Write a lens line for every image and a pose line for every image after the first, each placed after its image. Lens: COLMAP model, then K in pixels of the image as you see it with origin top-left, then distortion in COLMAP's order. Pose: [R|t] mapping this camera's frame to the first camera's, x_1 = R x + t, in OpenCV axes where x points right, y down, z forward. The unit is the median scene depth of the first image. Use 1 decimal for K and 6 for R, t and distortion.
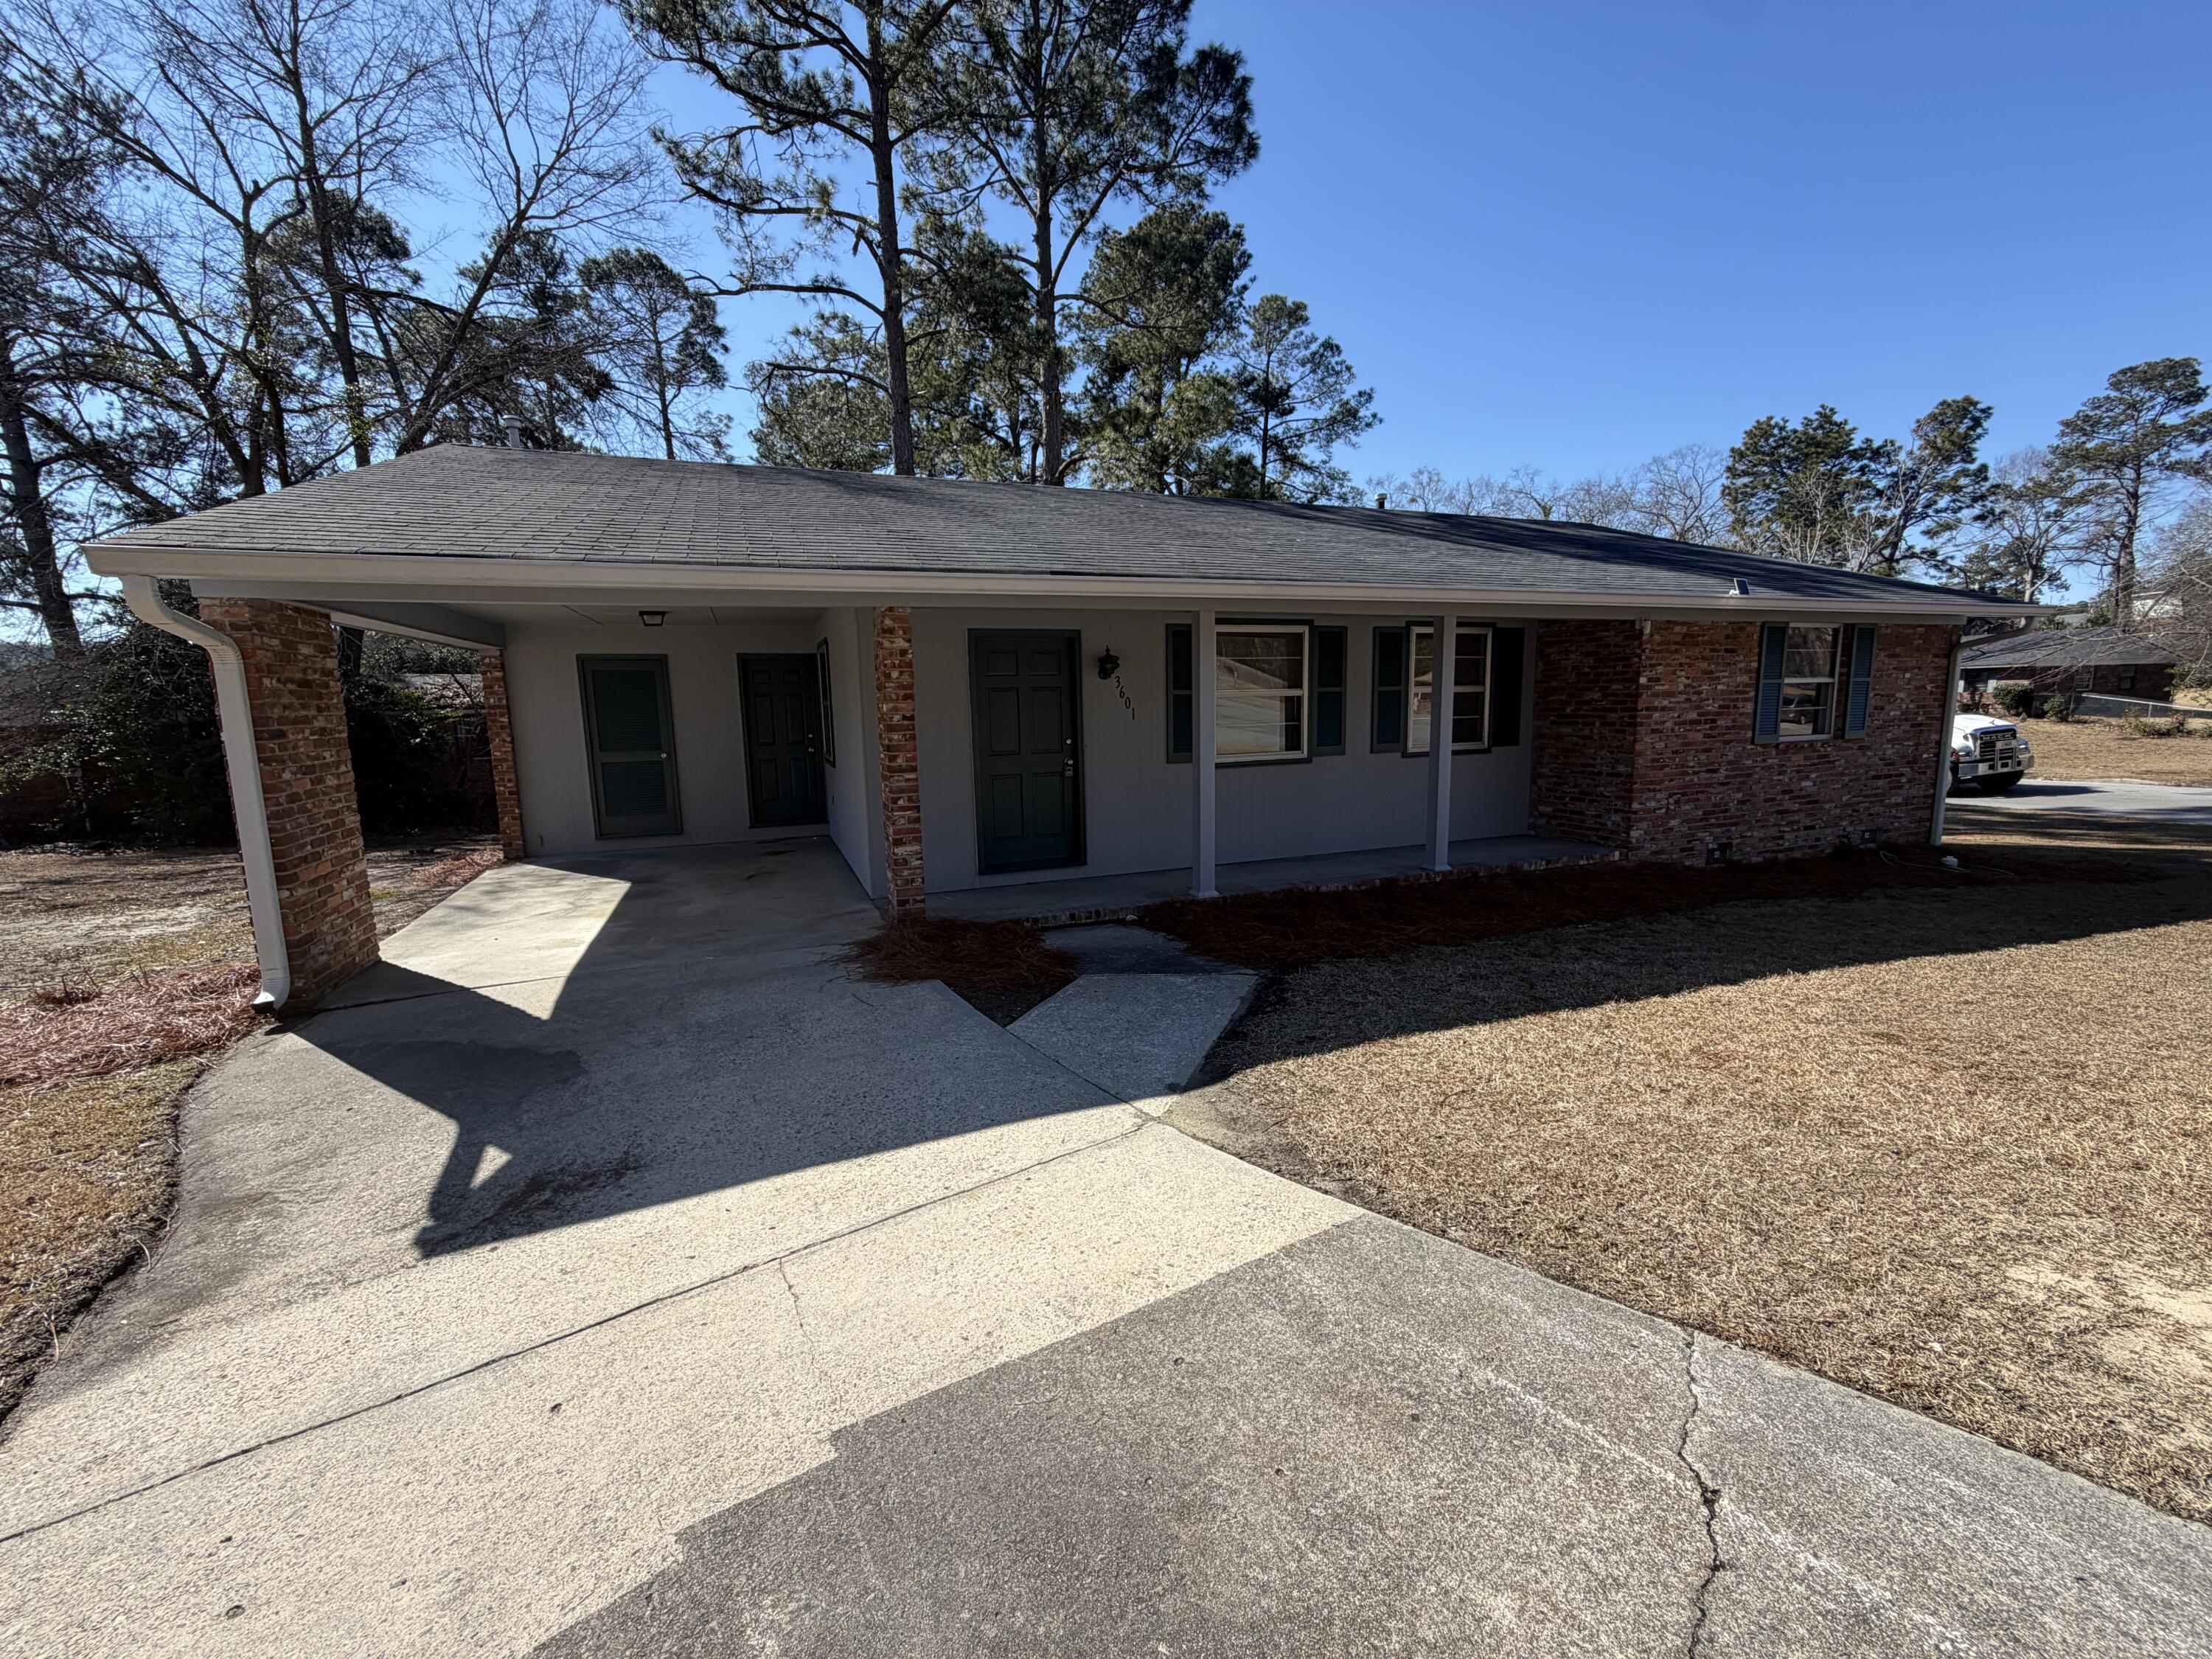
lens RADIAL K [[873.0, 0, 1108.3], [0, 873.0, 826.4], [0, 0, 1]] dist [-0.000786, 0.000163]
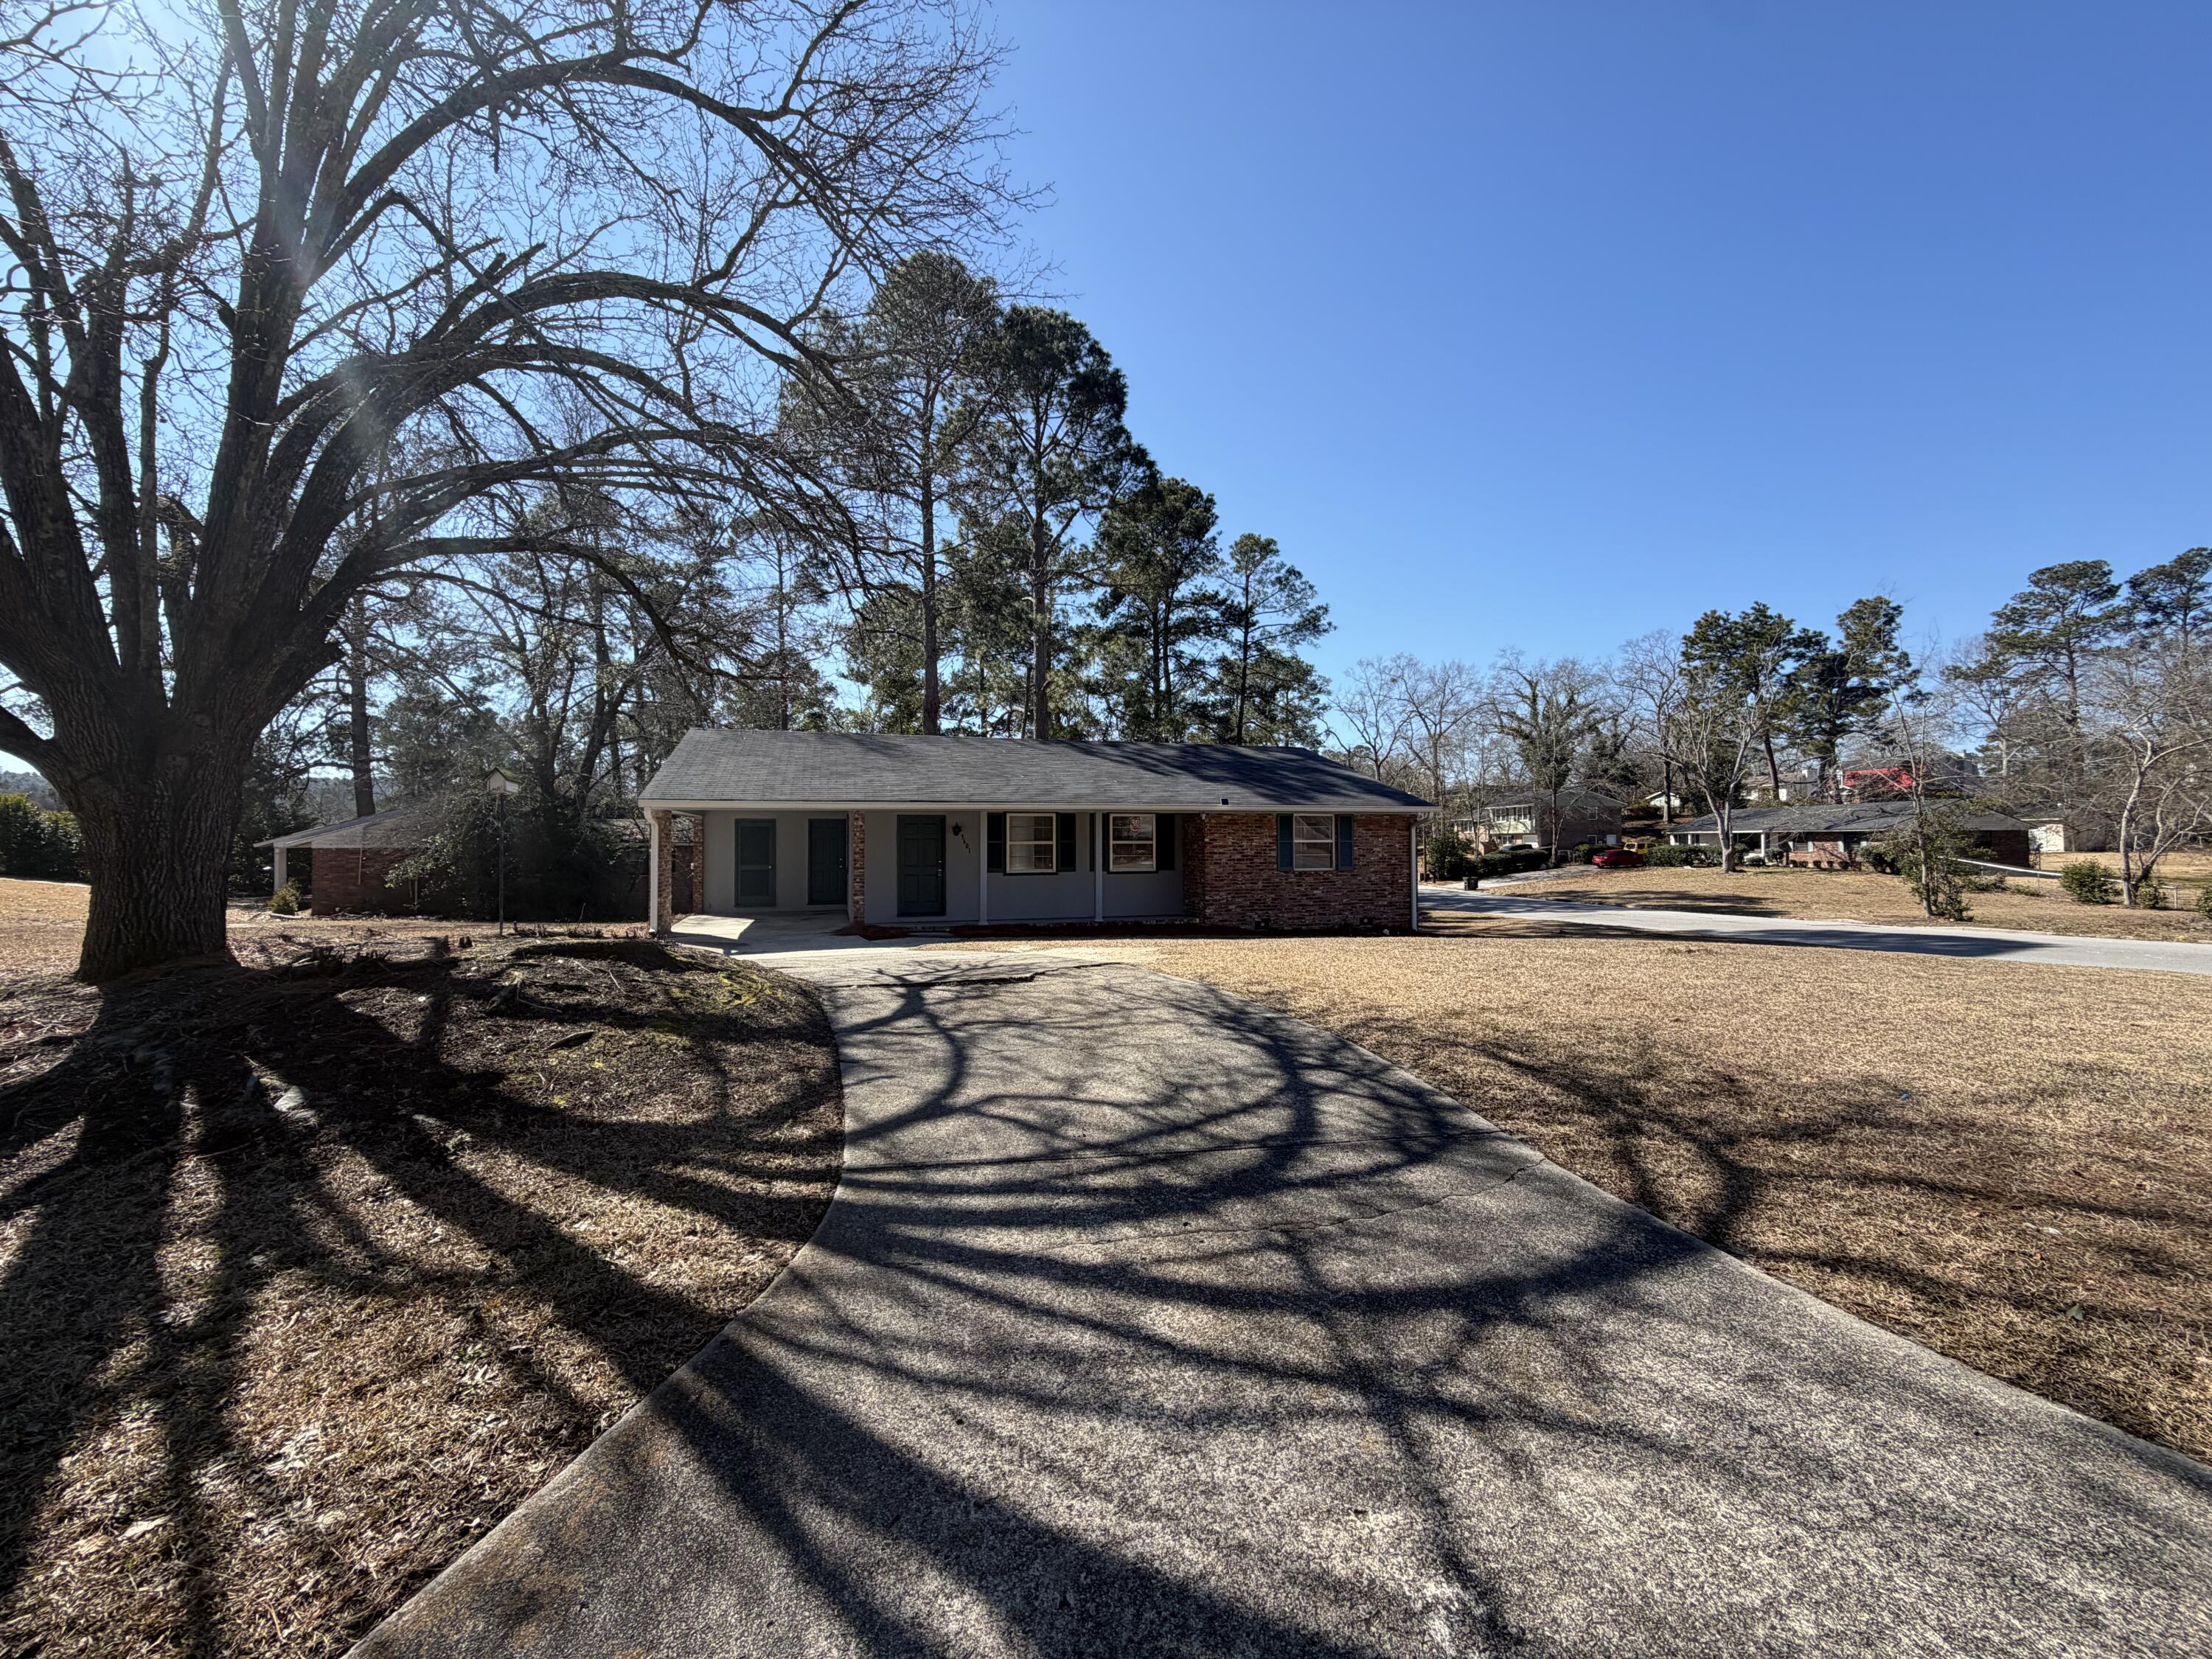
lens RADIAL K [[873.0, 0, 1116.0], [0, 873.0, 836.2], [0, 0, 1]] dist [-0.000786, 0.000163]
pose [[0.997024, 0.017352, -0.075112, 0.098092], [-0.028583, 0.988101, -0.151129, 0.028448], [0.071595, 0.152826, 0.985656, -0.208541]]
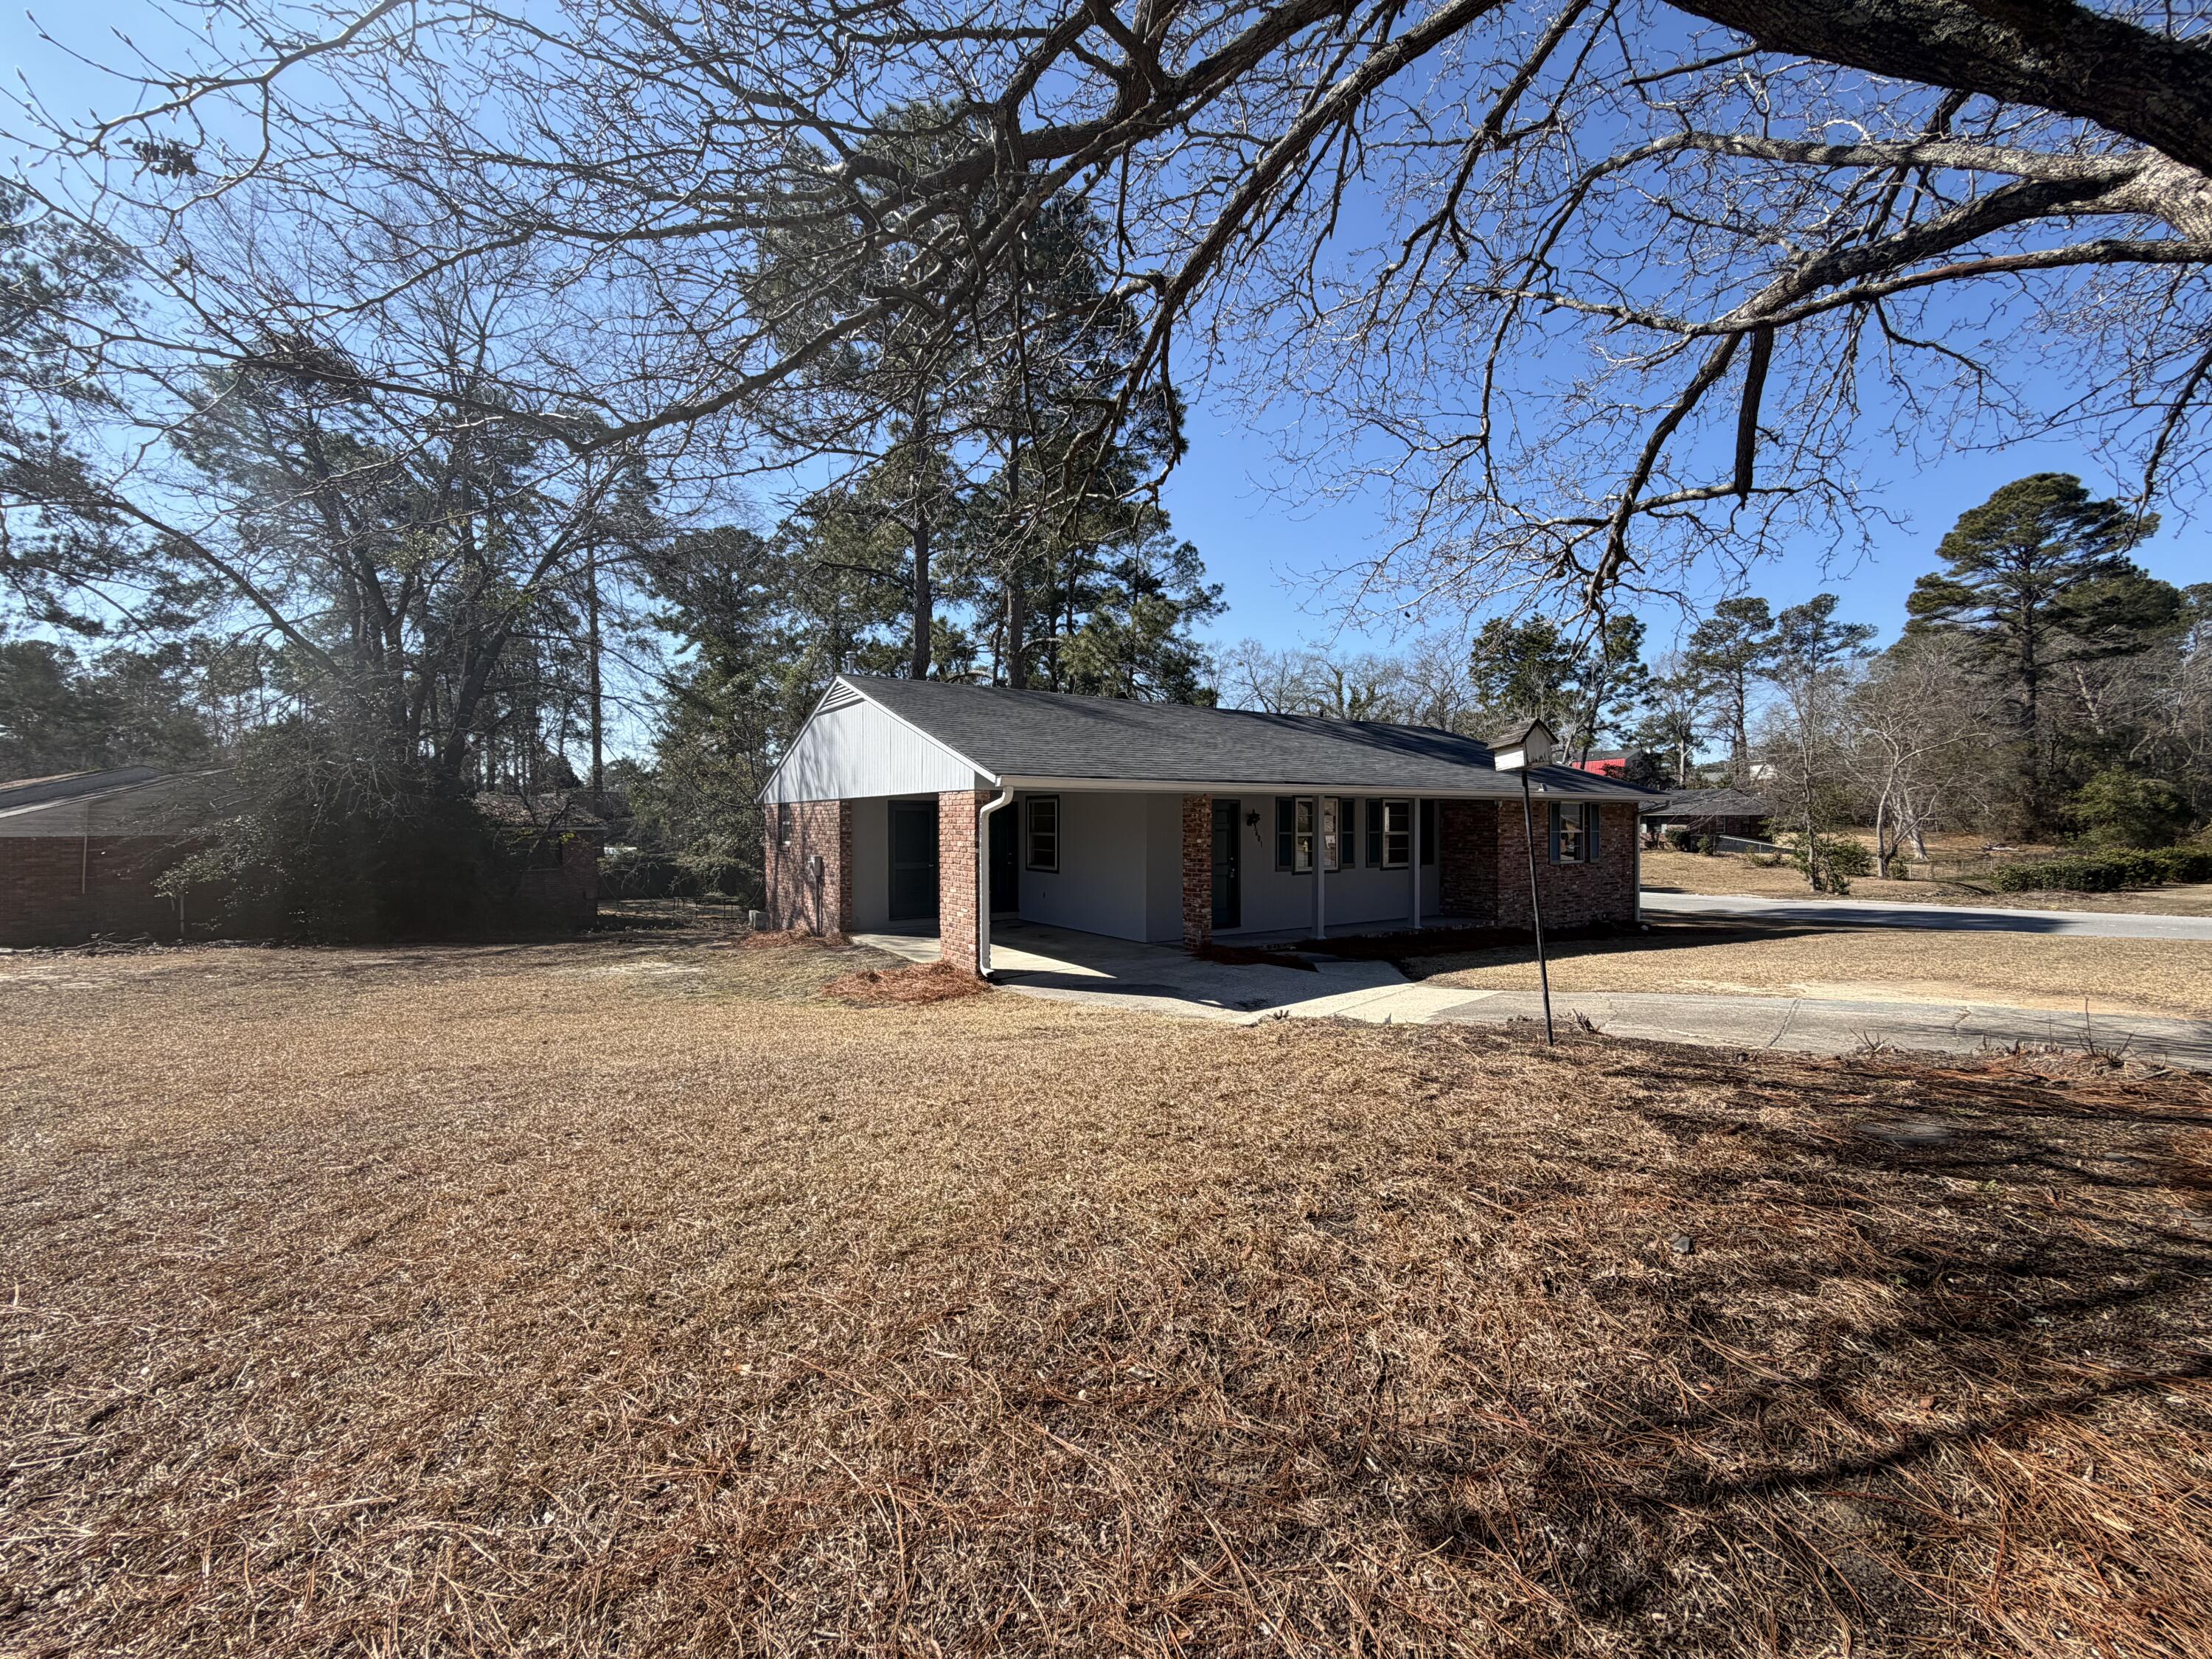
lens RADIAL K [[873.0, 0, 1105.7], [0, 873.0, 826.6], [0, 0, 1]] dist [-0.000786, 0.000163]
pose [[0.977299, 0.018851, 0.211025, -0.114921], [0.010974, 0.990193, -0.139277, 0.014726], [-0.211581, 0.138431, 0.967507, -0.121571]]
